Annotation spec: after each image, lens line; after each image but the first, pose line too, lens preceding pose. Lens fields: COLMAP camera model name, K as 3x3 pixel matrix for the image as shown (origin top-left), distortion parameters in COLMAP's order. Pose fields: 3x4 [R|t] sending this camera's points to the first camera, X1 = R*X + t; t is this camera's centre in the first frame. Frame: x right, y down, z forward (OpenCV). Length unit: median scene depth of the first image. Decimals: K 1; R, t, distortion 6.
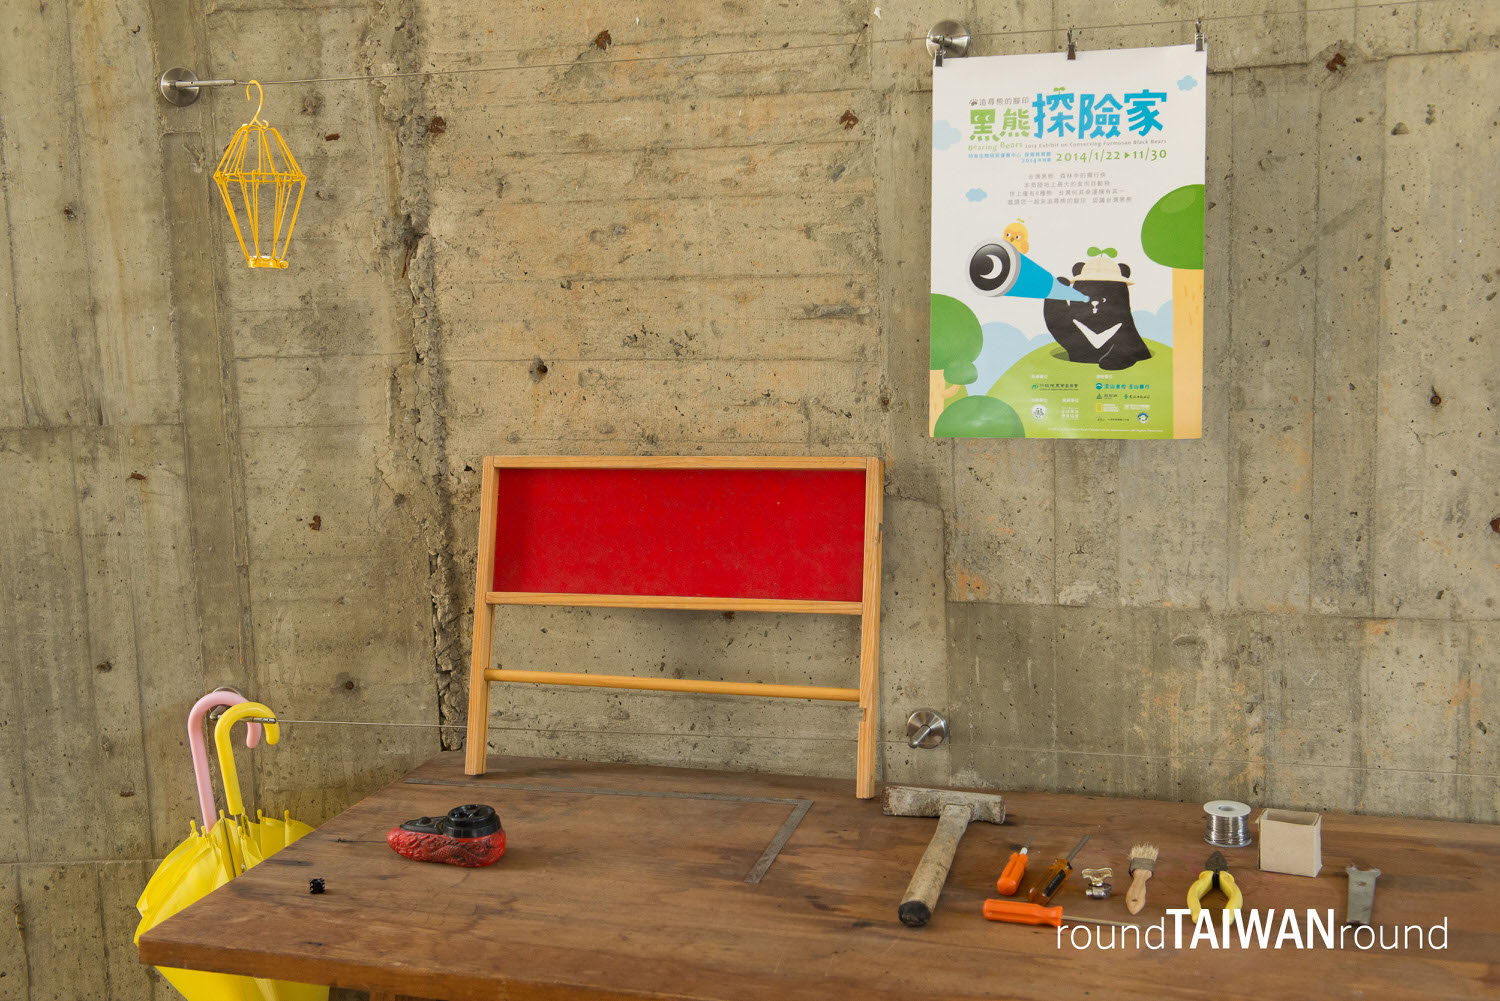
lens RADIAL K [[1741.3, 0, 750.4], [0, 1741.3, 499.7], [0, 0, 1]] dist [0.006925, 0.000000]
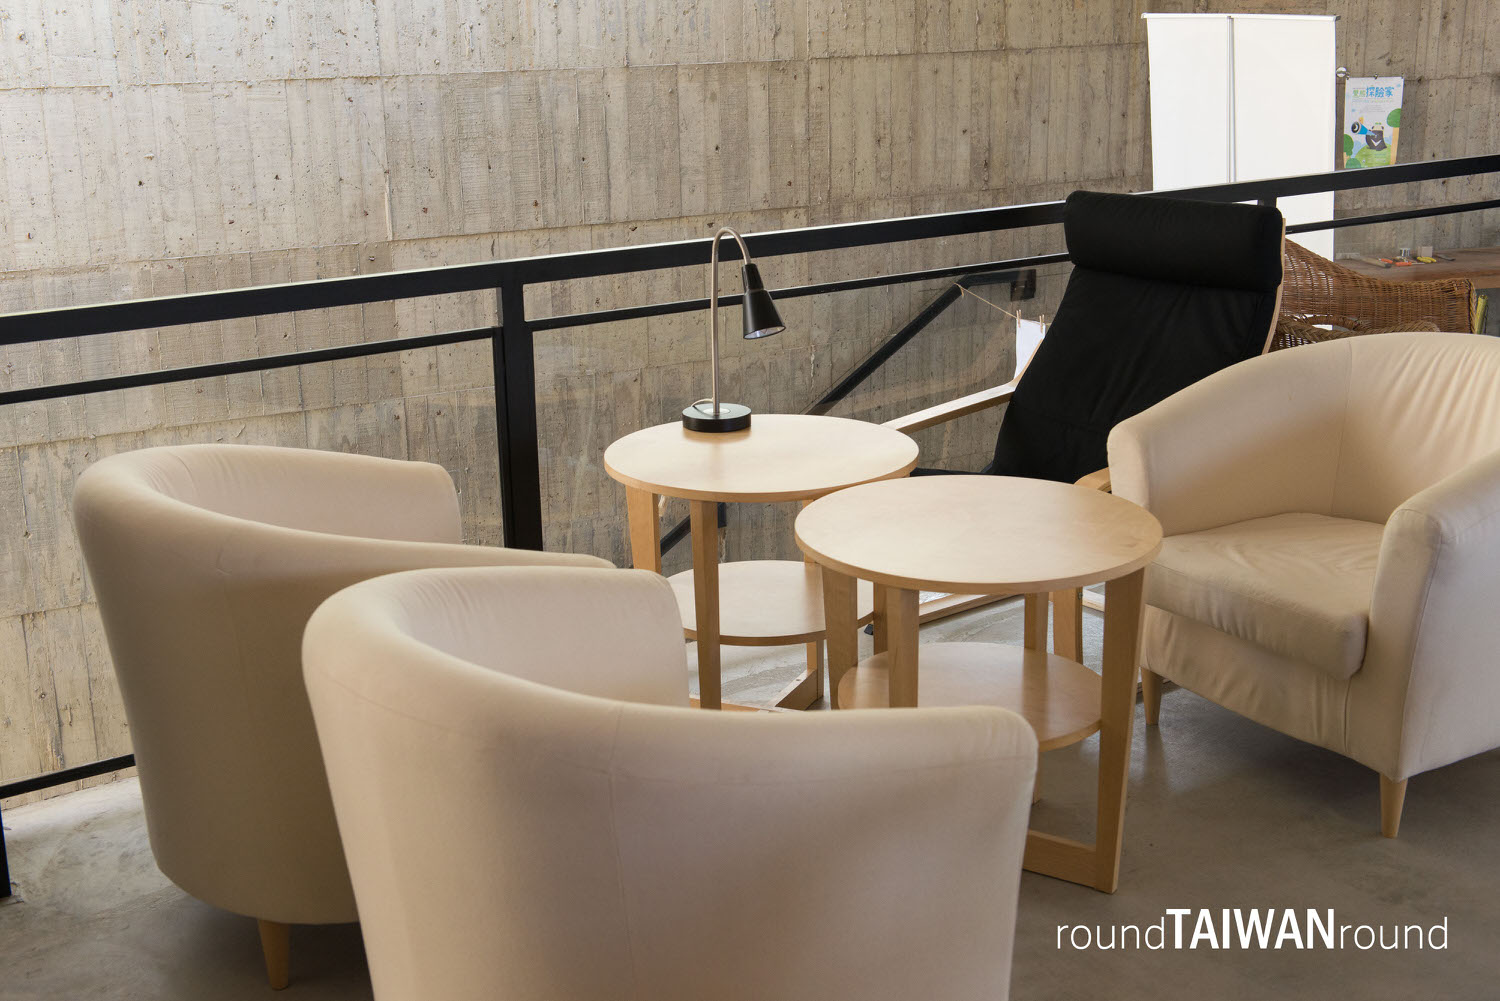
lens RADIAL K [[1900.3, 0, 750.0], [0, 1900.3, 500.9], [0, 0, 1]] dist [0.031802, 0.000000]
pose [[0.843060, -0.123373, 0.523478, -3.725406], [0.070561, 0.990293, 0.119753, 0.109622], [-0.533171, -0.064022, 0.843582, -2.246784]]
